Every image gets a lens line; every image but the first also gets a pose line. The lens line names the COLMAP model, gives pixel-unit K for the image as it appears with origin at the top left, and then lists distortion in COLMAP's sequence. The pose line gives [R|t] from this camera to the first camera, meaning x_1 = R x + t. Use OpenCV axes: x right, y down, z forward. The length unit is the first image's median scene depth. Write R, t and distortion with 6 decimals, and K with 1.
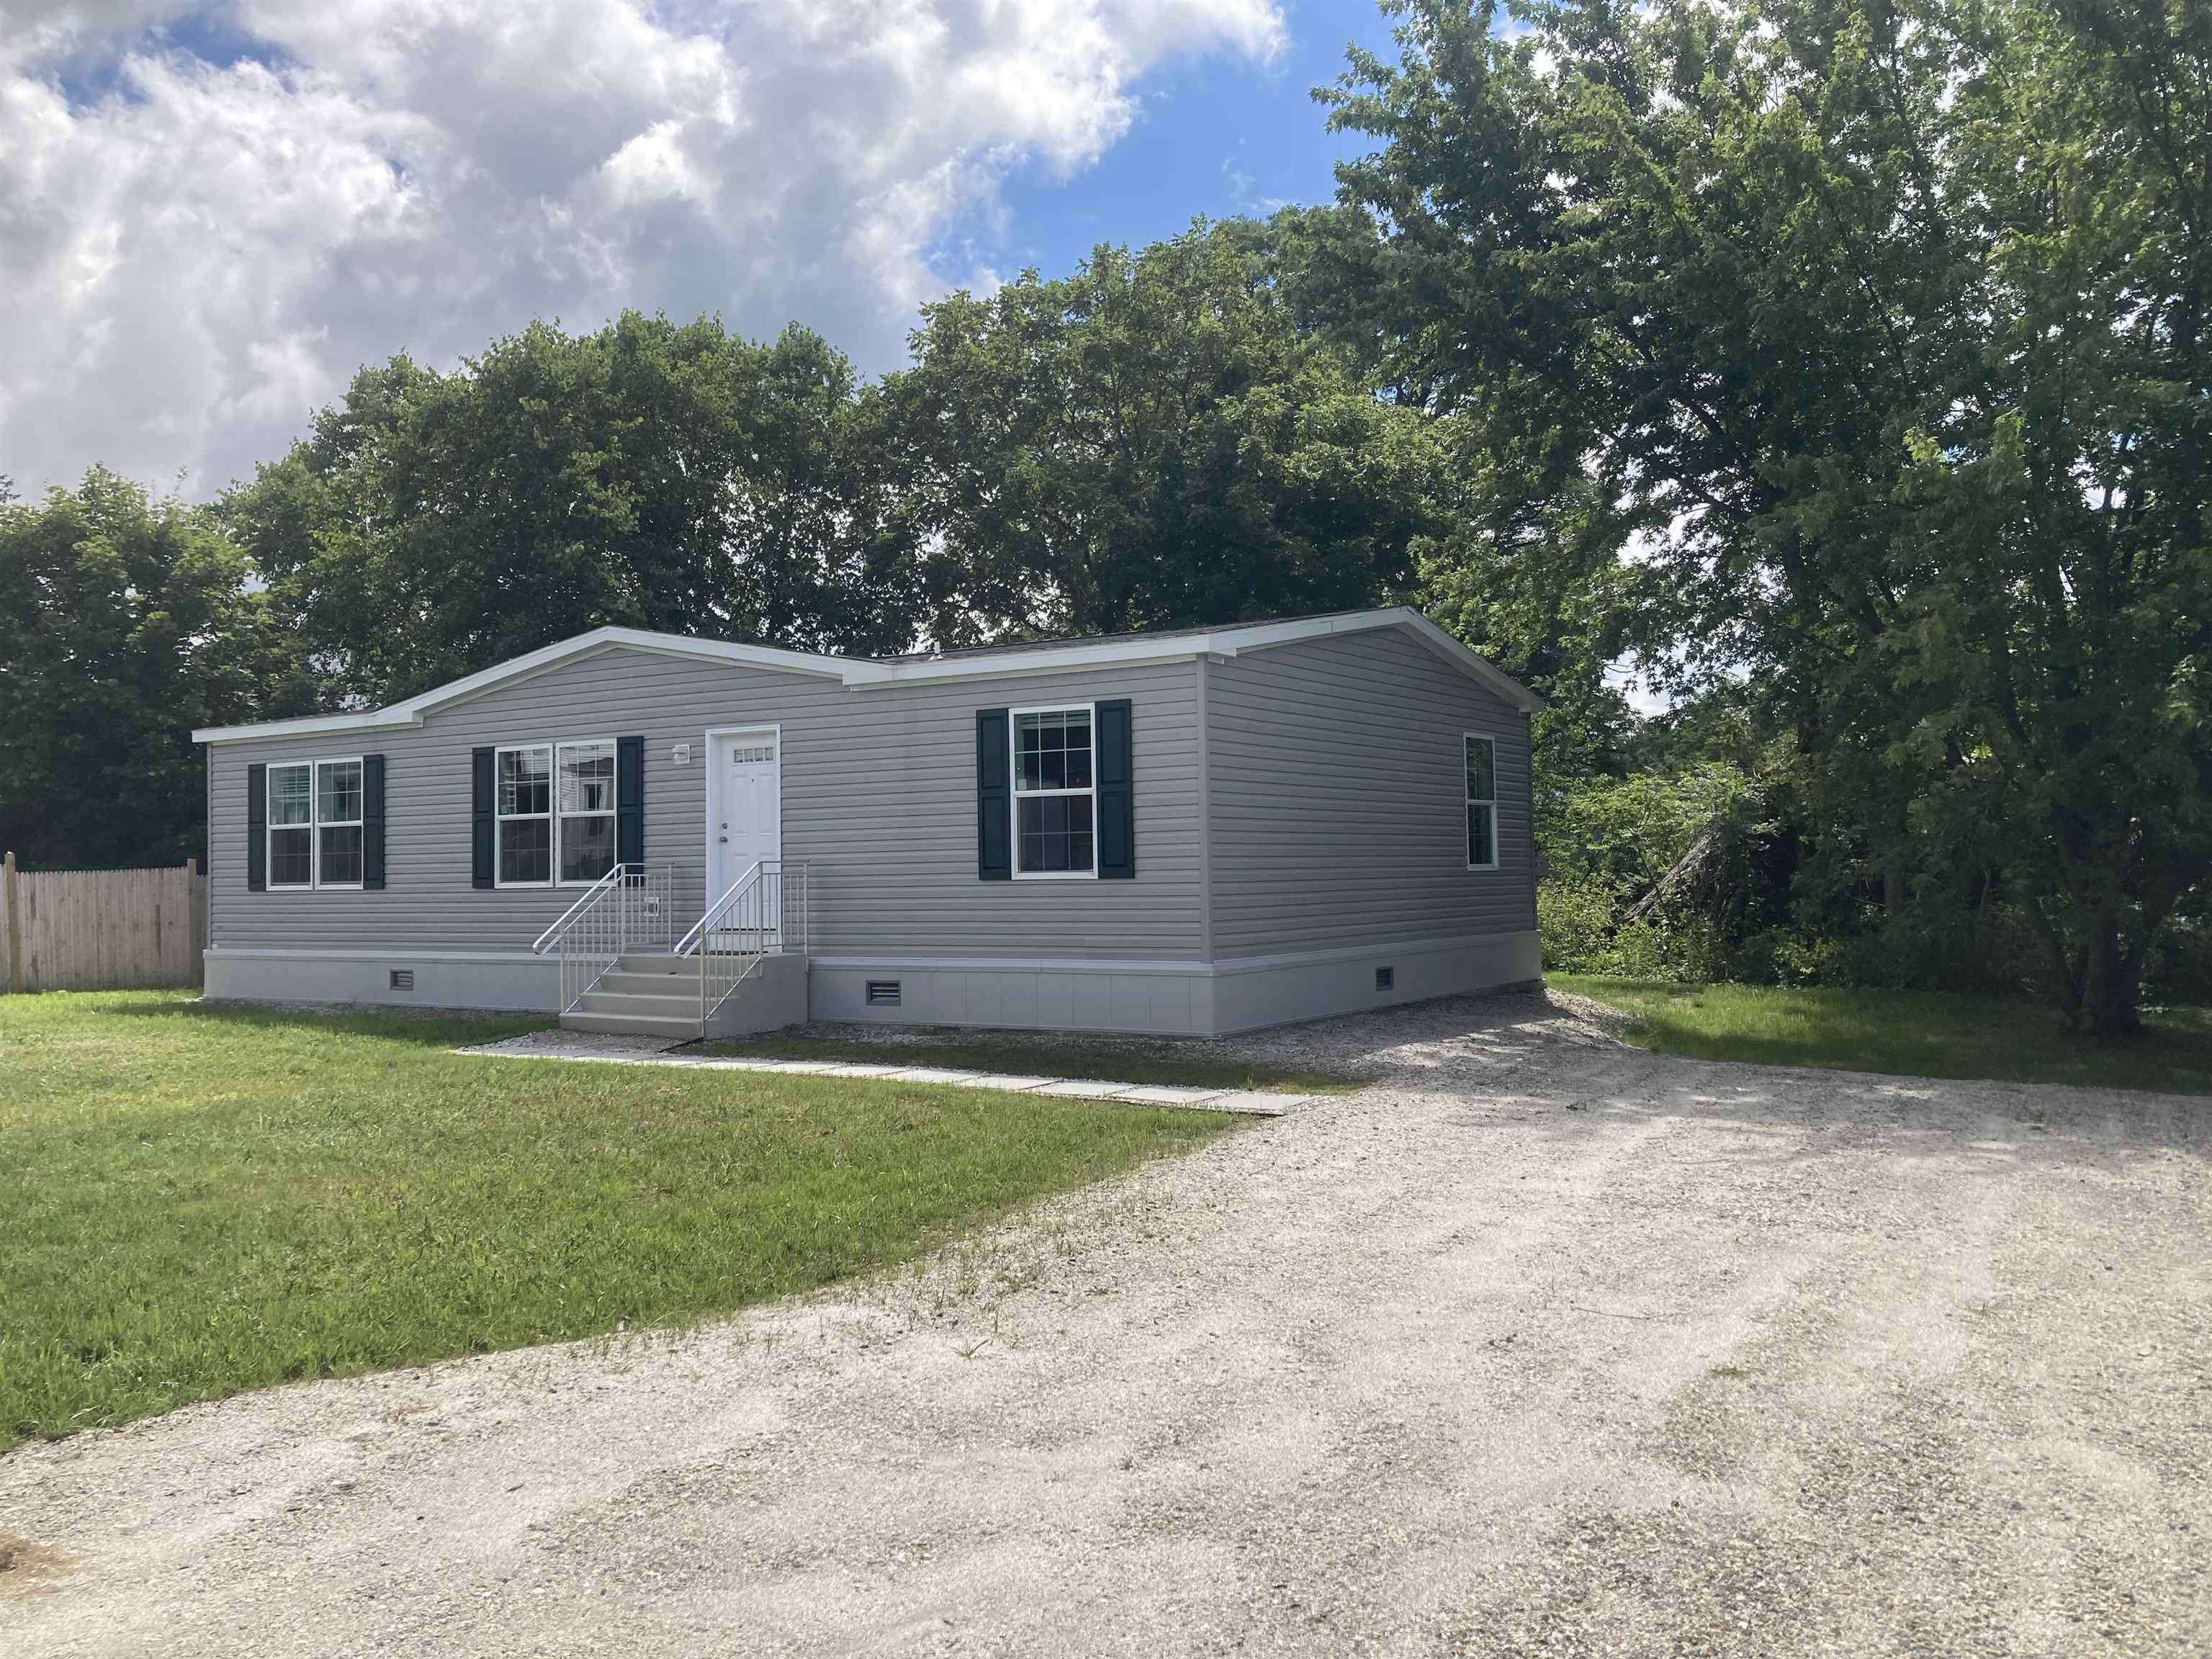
lens RADIAL K [[1772.0, 0, 1106.0], [0, 1772.0, 829.5], [0, 0, 1]] dist [0.013241, 0.002713]
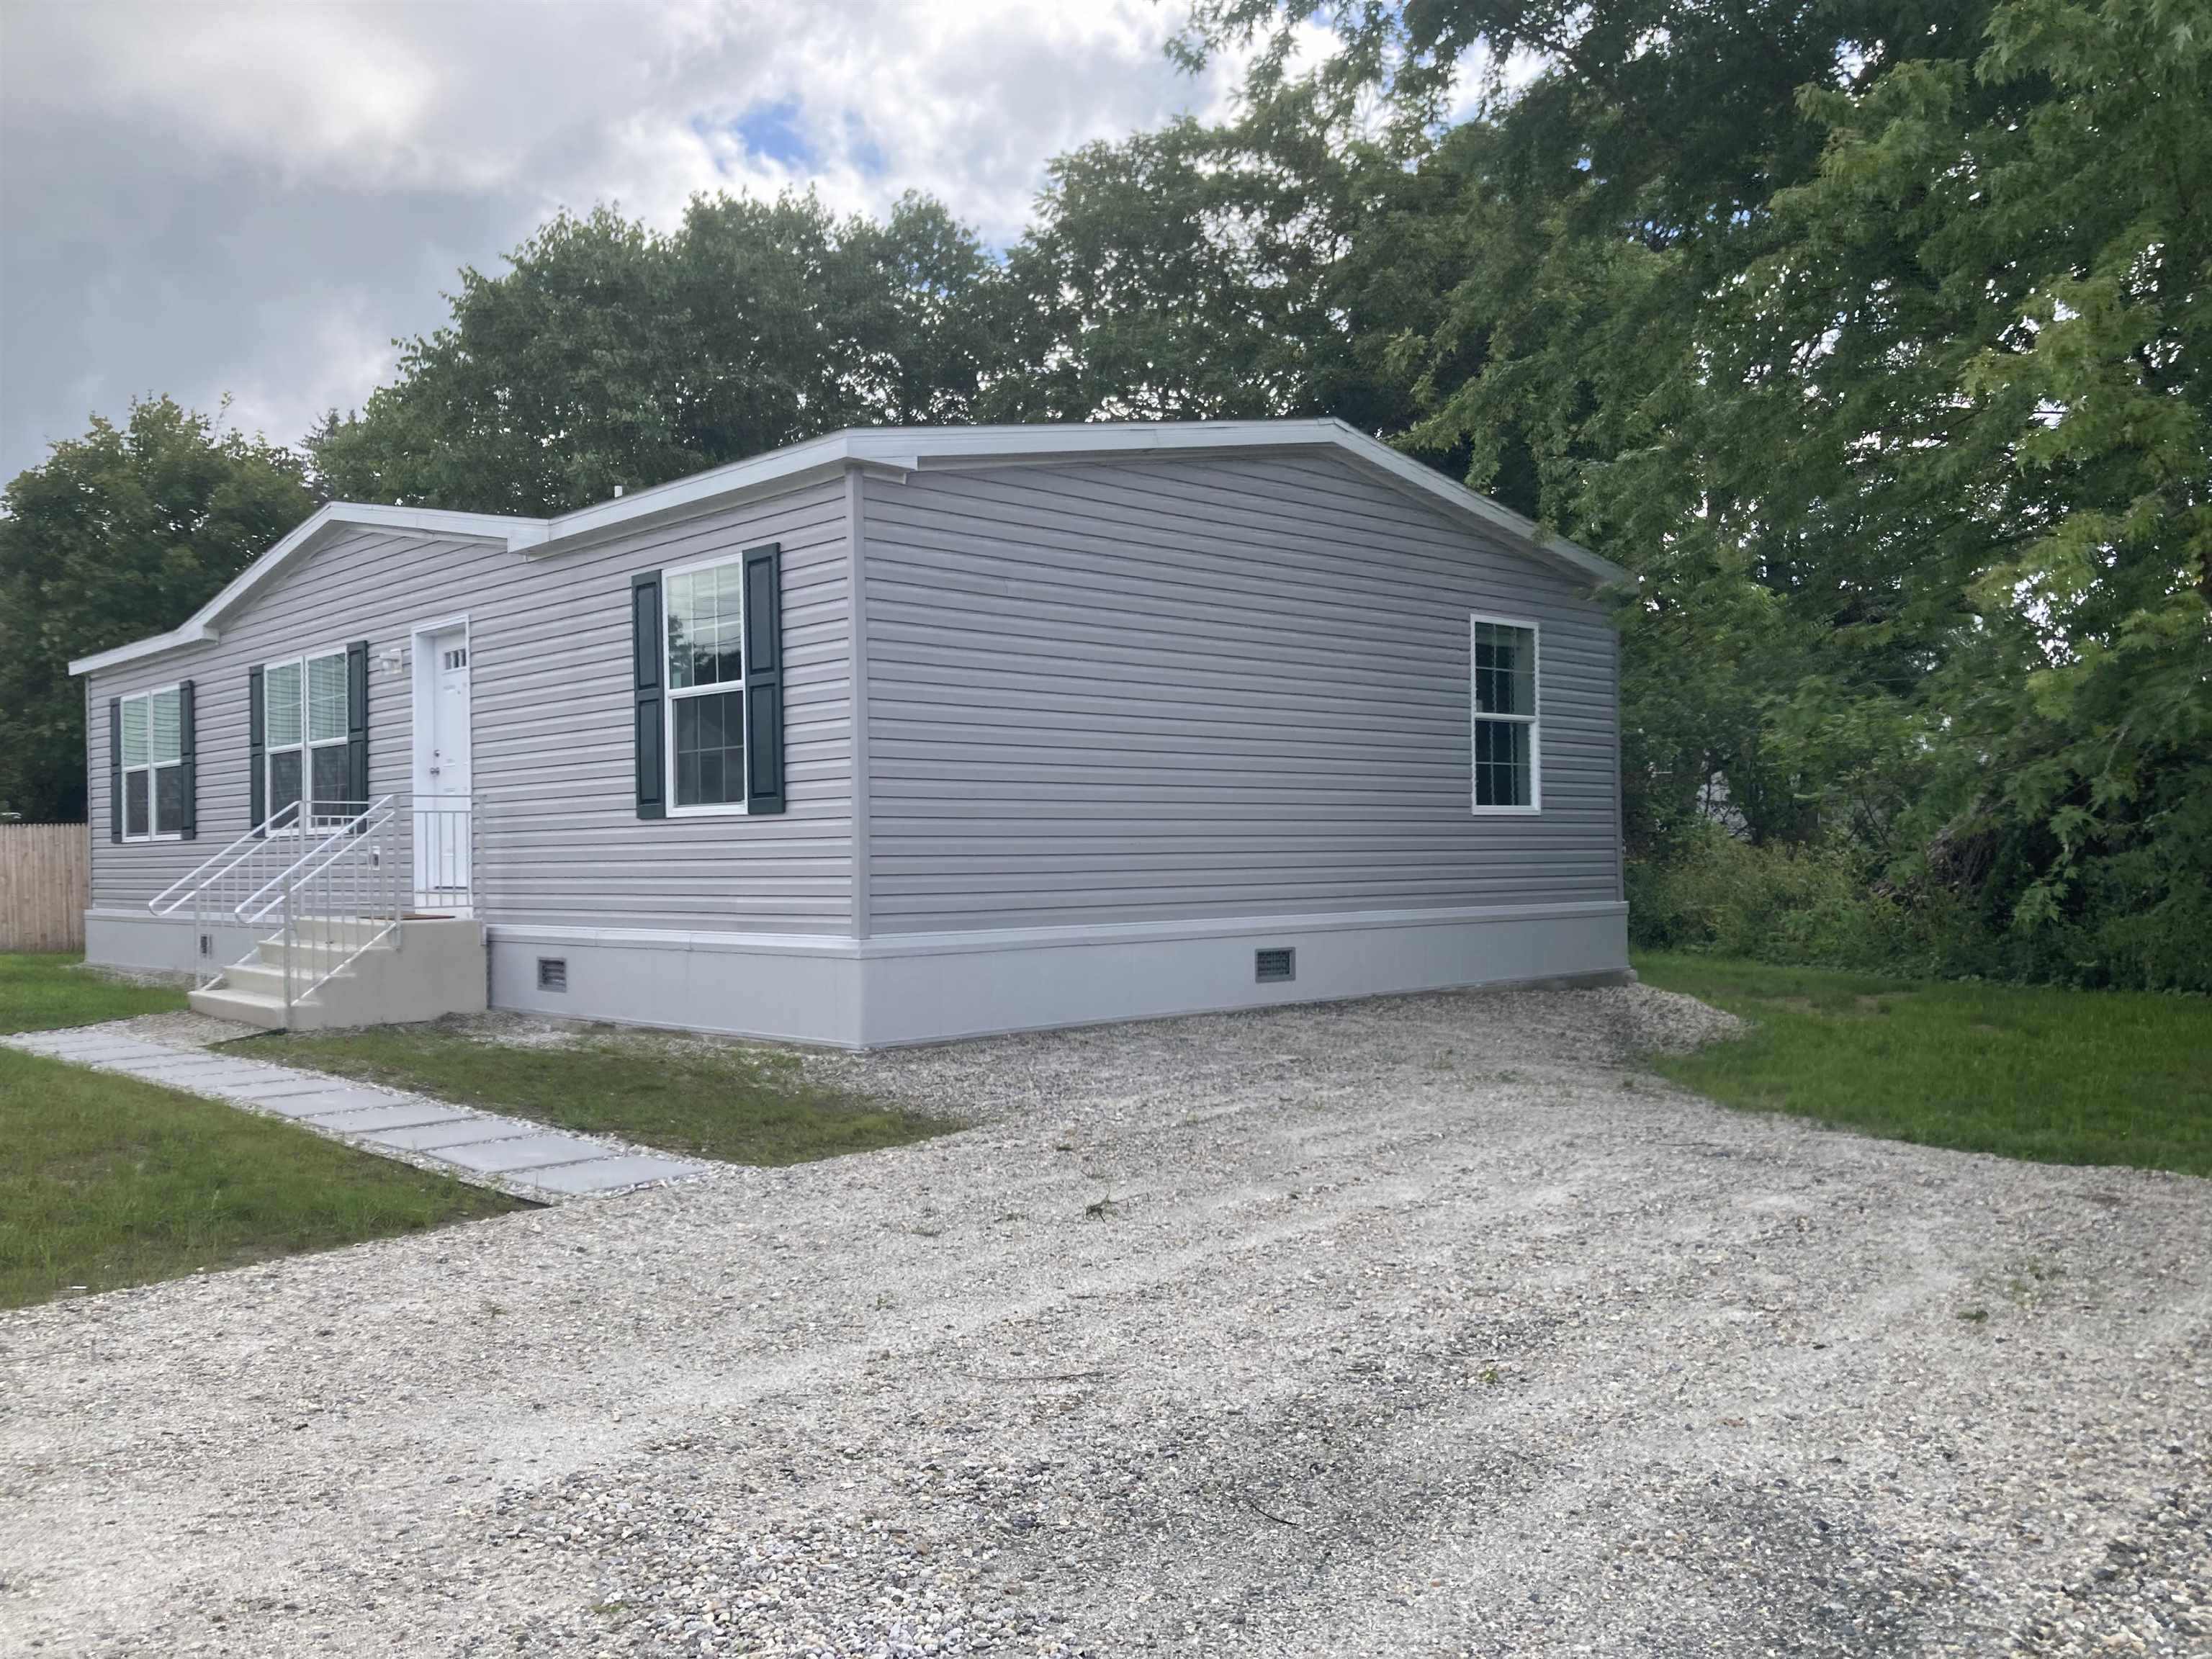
lens RADIAL K [[1785.3, 0, 1112.6], [0, 1785.3, 972.7], [0, 0, 1]] dist [0.004378, 0.002771]
pose [[0.973871, 0.018523, -0.226344, 0.244608], [0.002569, 0.995706, 0.092538, 0.021473], [0.227086, -0.090702, 0.969642, 0.302620]]
